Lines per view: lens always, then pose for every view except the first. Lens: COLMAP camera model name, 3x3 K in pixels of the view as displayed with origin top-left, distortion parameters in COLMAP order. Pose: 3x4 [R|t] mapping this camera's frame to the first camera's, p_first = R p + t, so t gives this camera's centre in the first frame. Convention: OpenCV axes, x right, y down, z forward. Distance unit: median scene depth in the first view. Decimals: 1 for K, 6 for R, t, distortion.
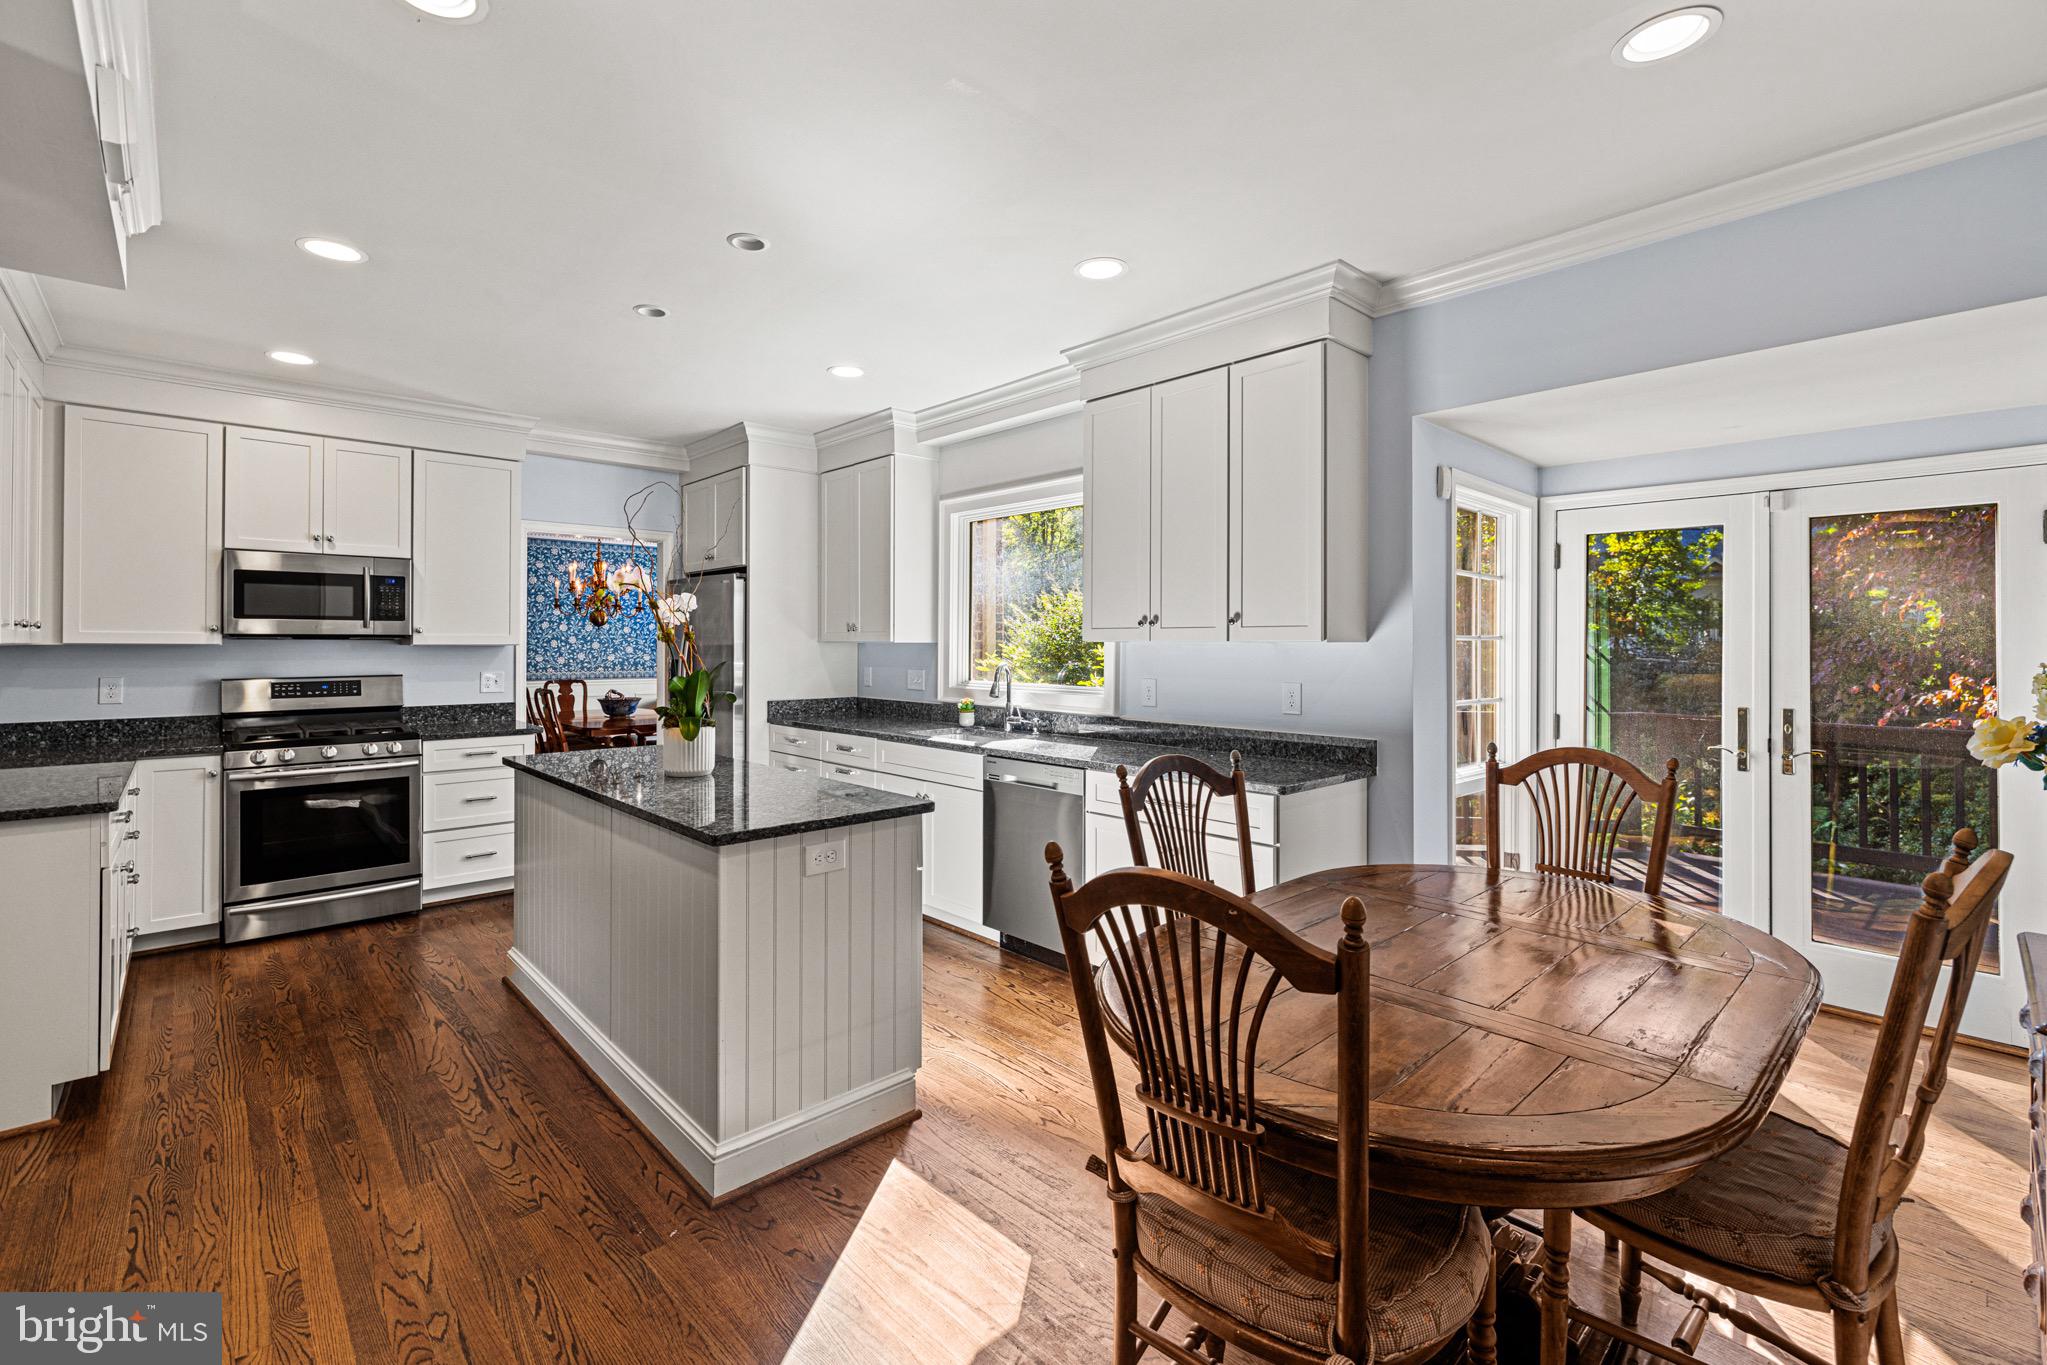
lens RADIAL K [[884.0, 0, 978.9], [0, 884.0, 631.7], [0, 0, 1]] dist [0.001872, -0.000143]
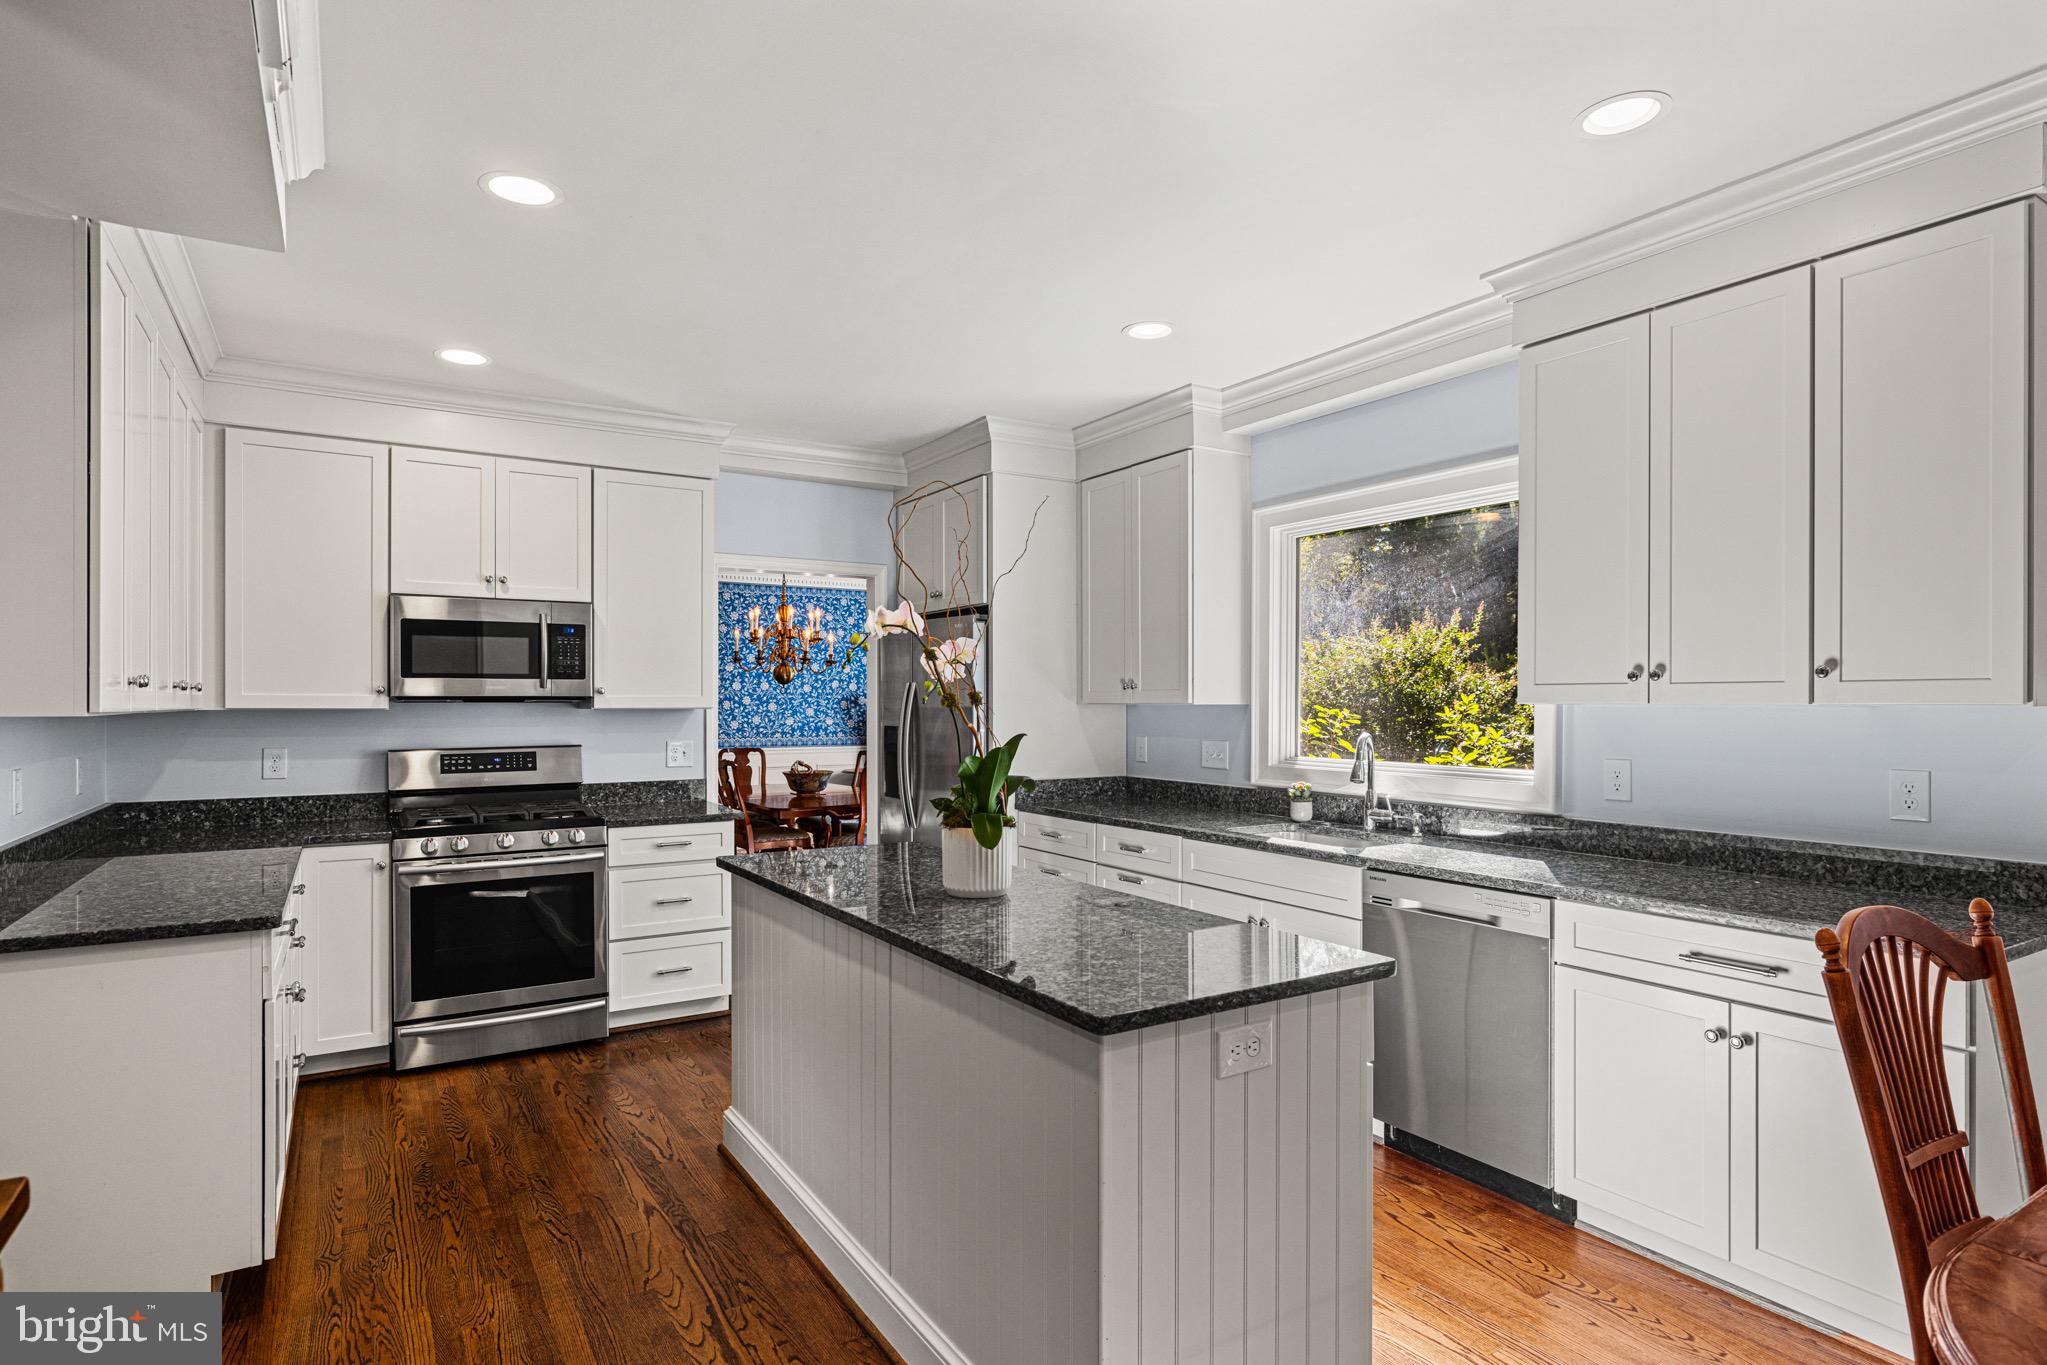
lens RADIAL K [[1104.4, 0, 1028.0], [0, 1104.4, 693.6], [0, 0, 1]] dist [-0.001701, 0.001305]
pose [[0.984315, -0.004095, -0.176371, -0.093202], [0.004891, 0.999980, 0.004077, -0.001736], [0.176351, -0.004876, 0.984315, 0.097475]]
